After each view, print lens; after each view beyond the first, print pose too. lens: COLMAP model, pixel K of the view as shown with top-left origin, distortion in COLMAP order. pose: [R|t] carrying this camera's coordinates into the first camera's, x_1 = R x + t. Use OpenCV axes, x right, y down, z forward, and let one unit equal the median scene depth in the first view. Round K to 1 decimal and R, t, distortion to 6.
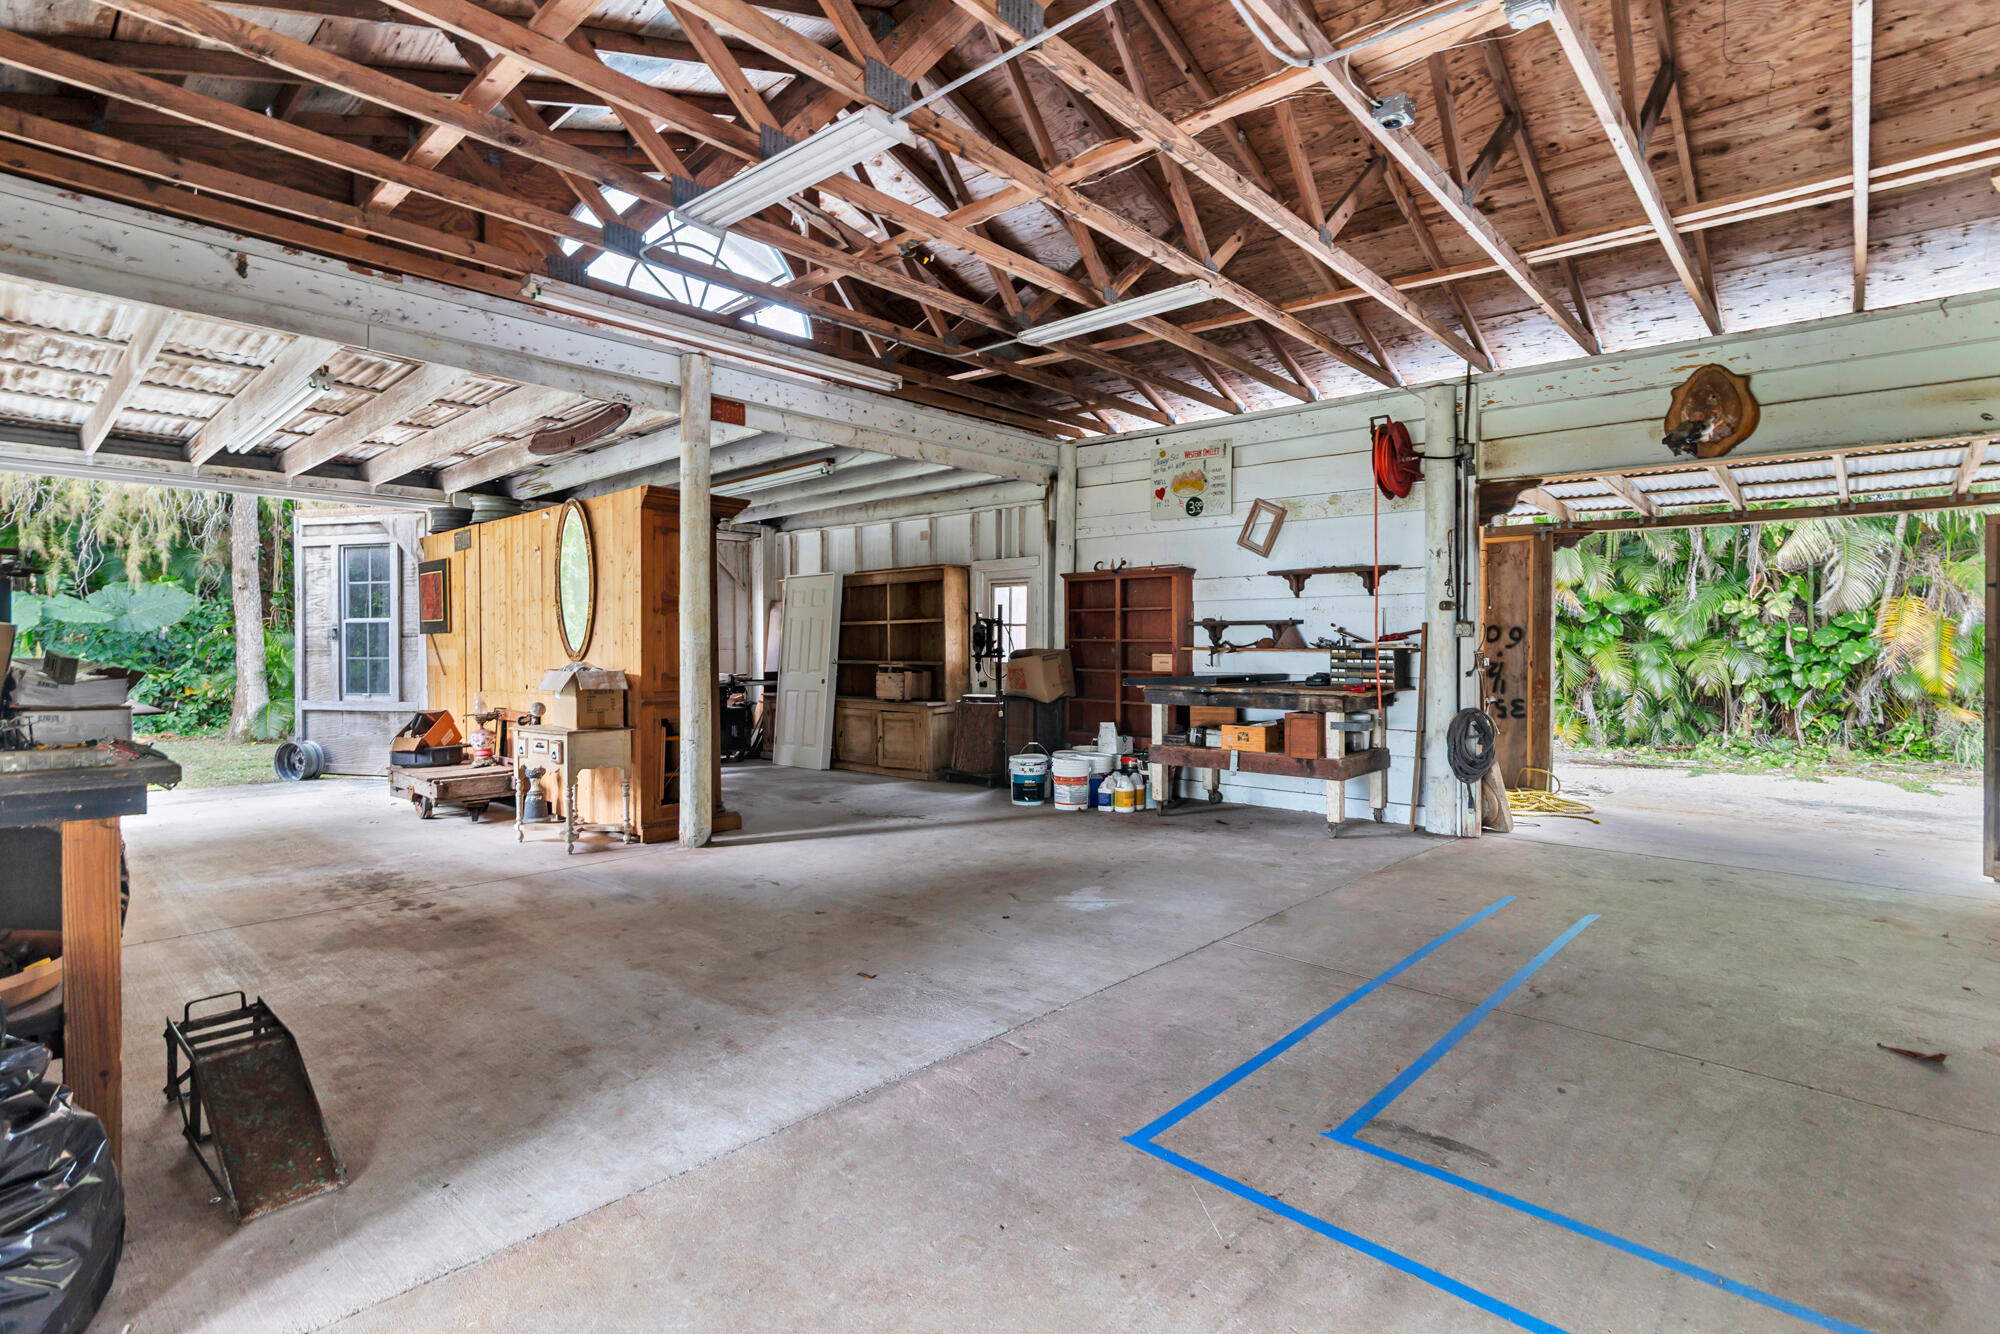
lens RADIAL K [[924.5, 0, 998.2], [0, 924.5, 657.5], [0, 0, 1]] dist [0.006225, 0.000535]
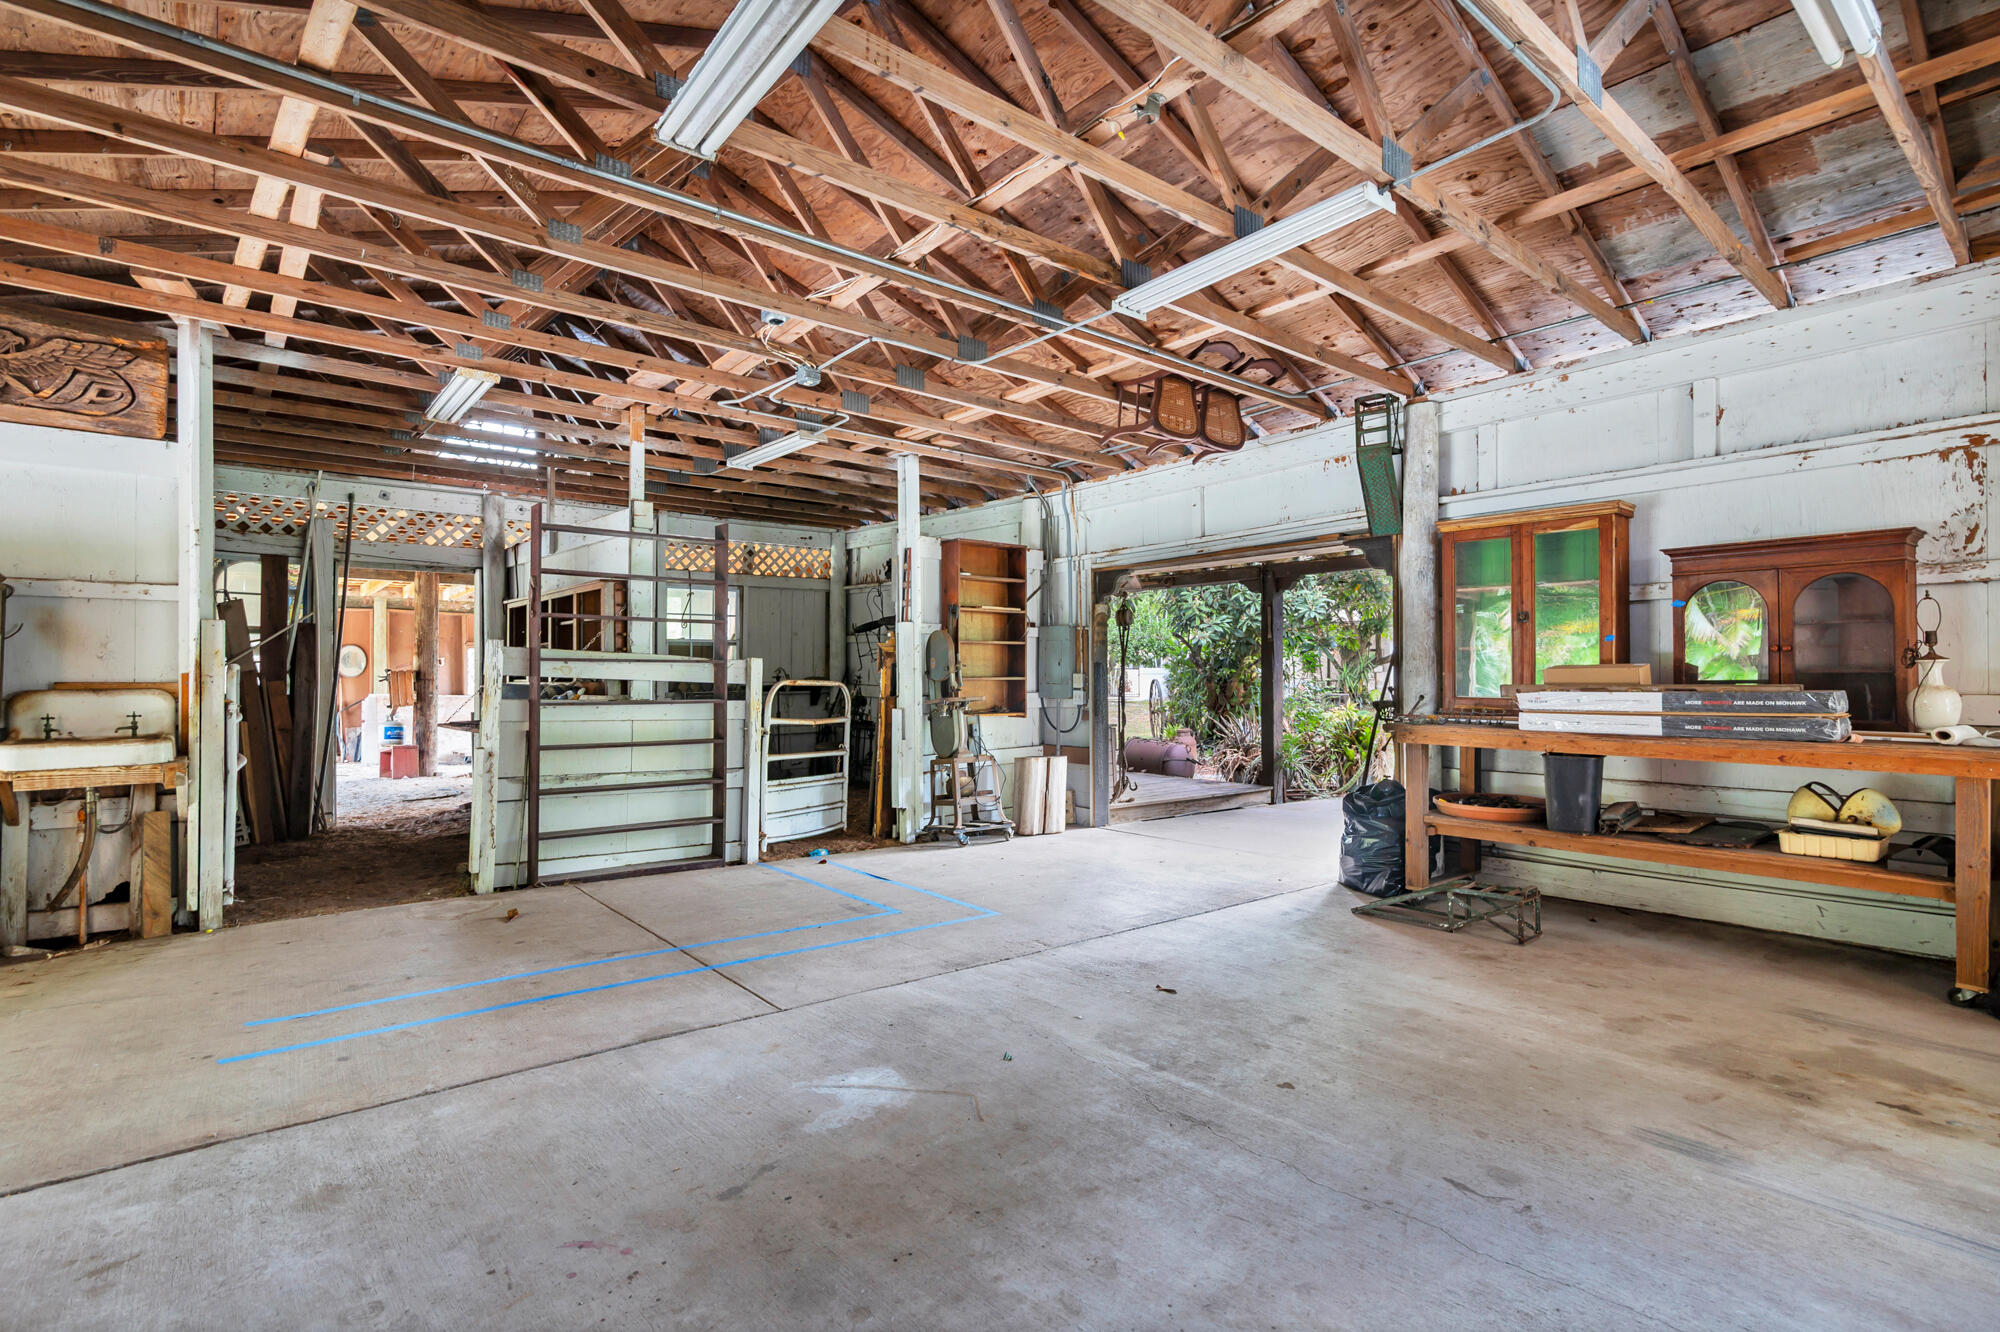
lens RADIAL K [[924.5, 0, 1001.4], [0, 924.5, 665.0], [0, 0, 1]] dist [0.006225, 0.000535]
pose [[-0.989959, -0.003161, 0.141322, -0.096448], [-0.002134, 0.999970, 0.007417, -0.030532], [-0.141341, 0.007041, -0.989936, 1.918996]]
